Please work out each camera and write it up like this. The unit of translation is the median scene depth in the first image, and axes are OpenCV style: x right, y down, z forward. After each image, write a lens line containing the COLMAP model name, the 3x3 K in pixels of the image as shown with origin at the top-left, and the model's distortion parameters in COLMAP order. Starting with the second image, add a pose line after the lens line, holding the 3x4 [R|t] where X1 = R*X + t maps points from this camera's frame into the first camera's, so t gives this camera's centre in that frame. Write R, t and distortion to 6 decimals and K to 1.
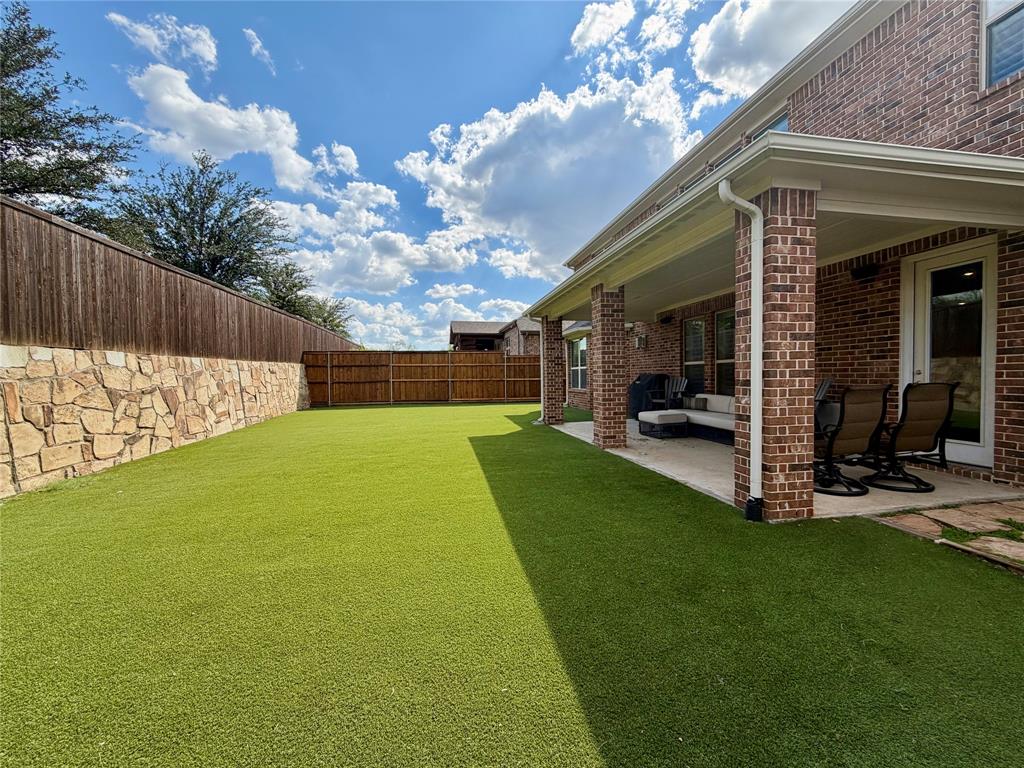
lens RADIAL K [[411.2, 0, 512.0], [0, 411.2, 384.0], [0, 0, 1]] dist [0.001927, 0.000261]
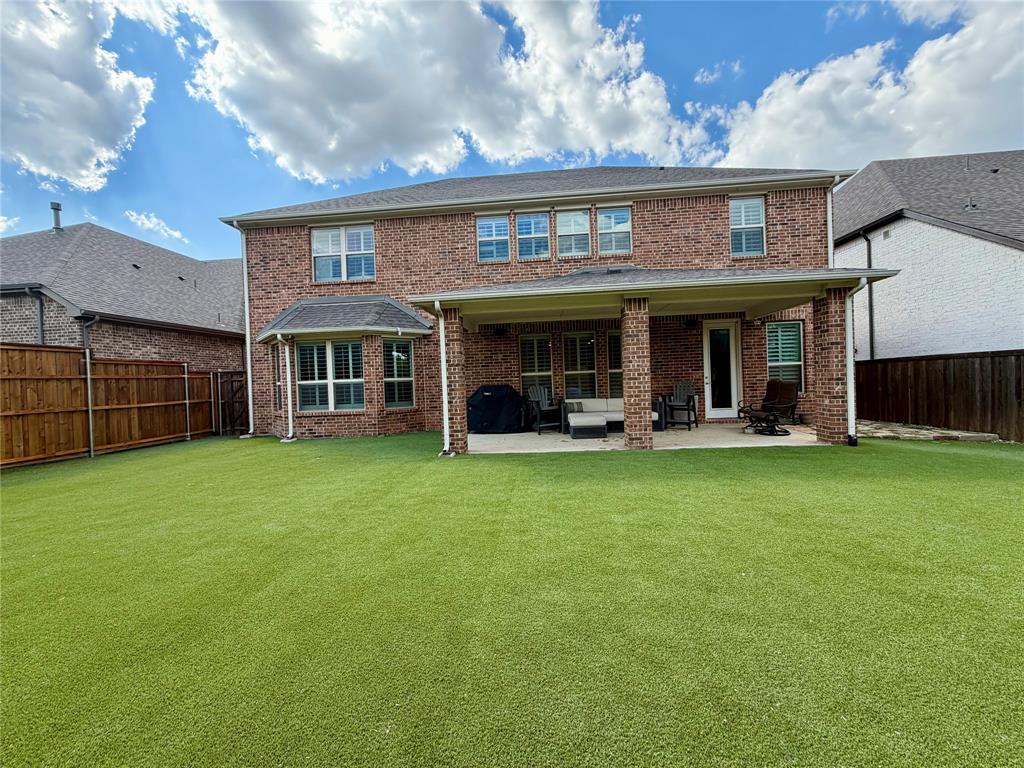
lens RADIAL K [[411.2, 0, 512.0], [0, 411.2, 384.0], [0, 0, 1]] dist [0.001927, 0.000261]
pose [[0.266191, -0.008701, 0.963881, -0.728215], [0.055933, 0.998414, -0.006434, -0.021988], [-0.962296, 0.055626, 0.266256, 0.819433]]
